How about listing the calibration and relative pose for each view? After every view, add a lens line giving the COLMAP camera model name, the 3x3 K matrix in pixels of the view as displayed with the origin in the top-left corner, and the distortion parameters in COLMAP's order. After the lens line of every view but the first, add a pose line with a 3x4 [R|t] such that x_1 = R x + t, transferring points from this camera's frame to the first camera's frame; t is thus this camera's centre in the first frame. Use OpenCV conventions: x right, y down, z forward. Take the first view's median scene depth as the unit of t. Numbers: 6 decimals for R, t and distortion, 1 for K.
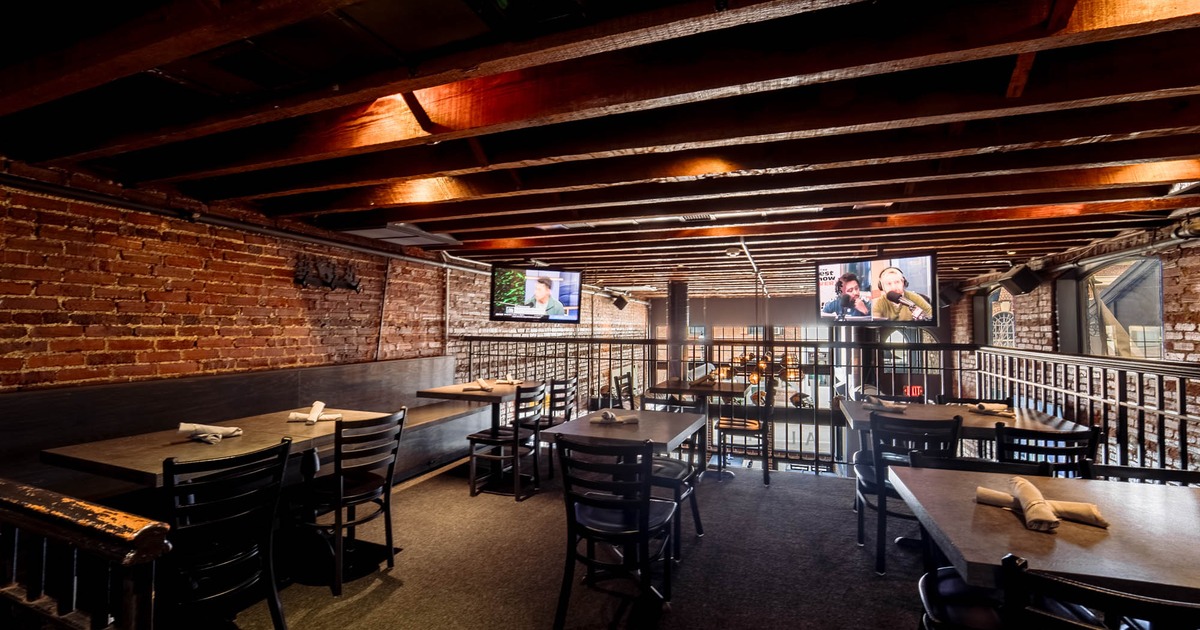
lens RADIAL K [[493.5, 0, 600.3], [0, 493.5, 309.3], [0, 0, 1]] dist [-0.021630, -0.000135]
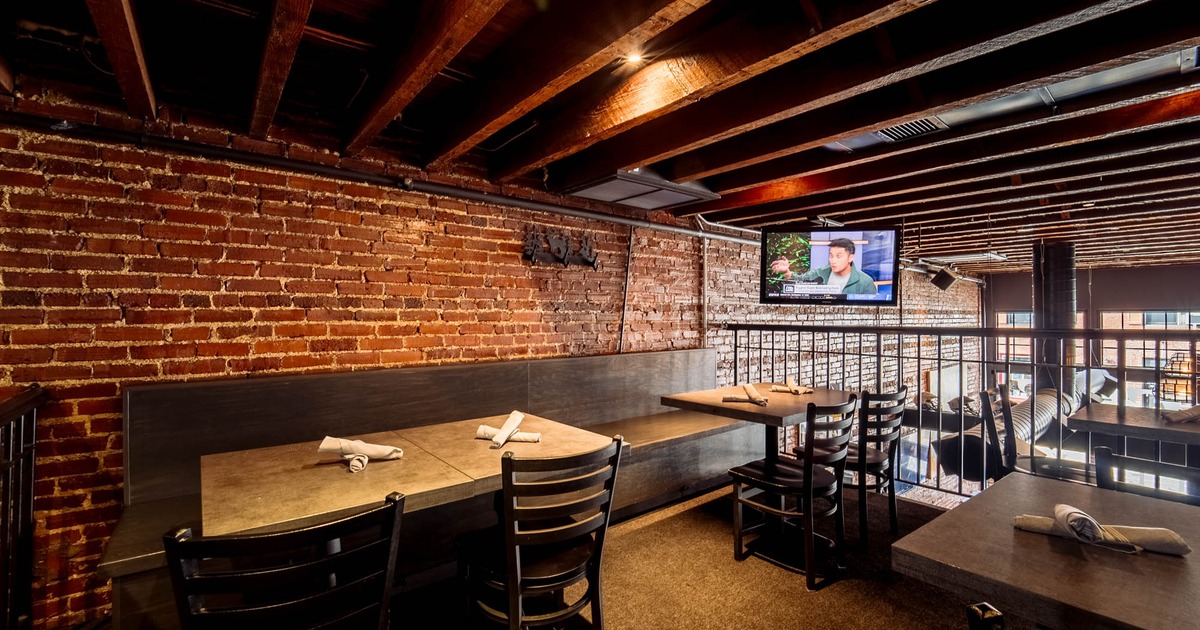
lens RADIAL K [[493.5, 0, 601.0], [0, 493.5, 312.0], [0, 0, 1]] dist [-0.021630, -0.000135]
pose [[0.861412, -0.010335, -0.507801, -0.074175], [0.023051, 0.999558, 0.018758, 0.023774], [0.507383, -0.027864, 0.861270, 0.321624]]
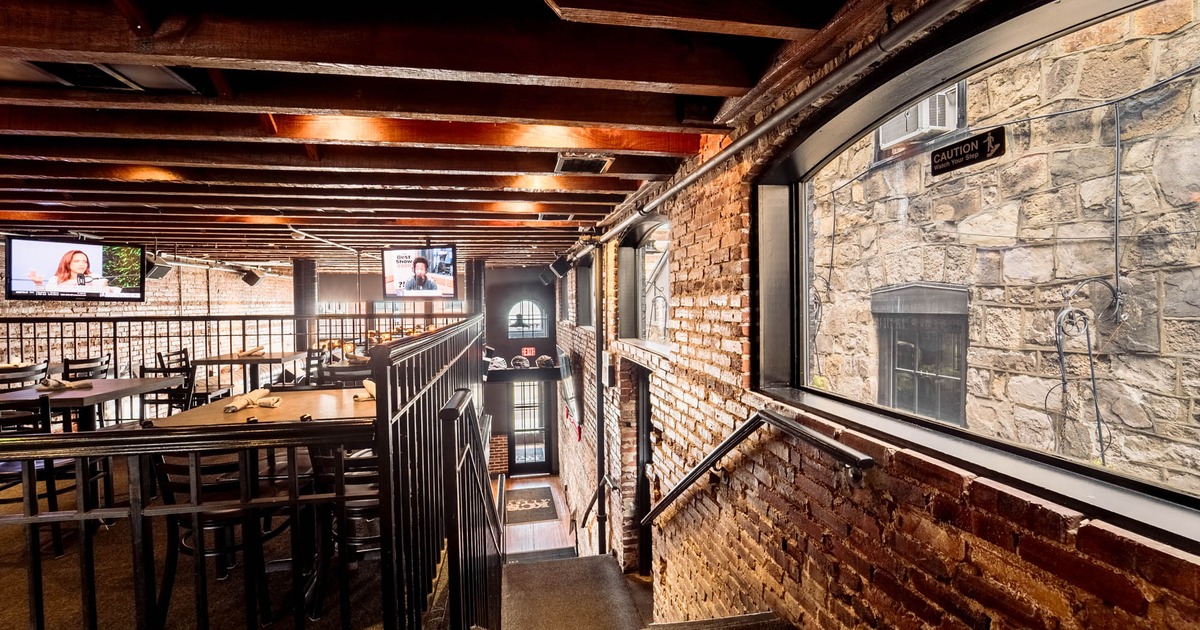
lens RADIAL K [[493.5, 0, 601.9], [0, 493.5, 312.1], [0, 0, 1]] dist [-0.021630, -0.000135]
pose [[0.857908, -0.024204, 0.513233, 0.358130], [-0.006179, 0.998332, 0.057410, -0.015004], [-0.513766, -0.052423, 0.856327, -0.397862]]
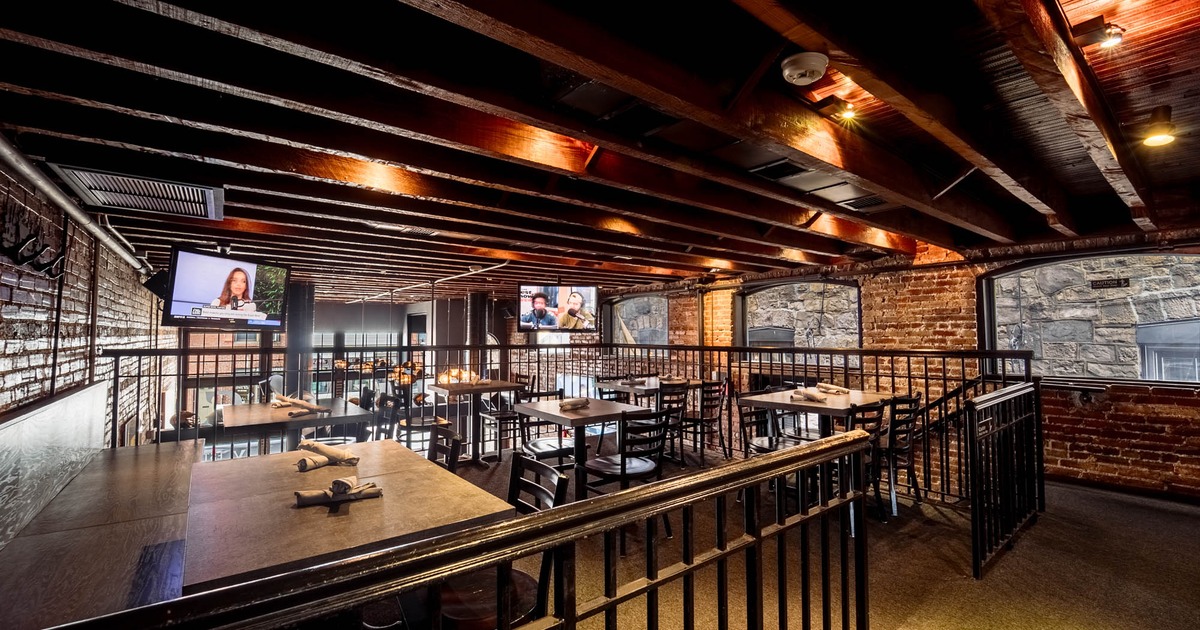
lens RADIAL K [[493.5, 0, 602.1], [0, 493.5, 309.4], [0, 0, 1]] dist [-0.021630, -0.000135]
pose [[0.518570, 0.036266, 0.854265, -0.700062], [-0.027106, 0.999295, -0.025968, 0.001019], [-0.854605, -0.009690, 0.519188, 0.179108]]
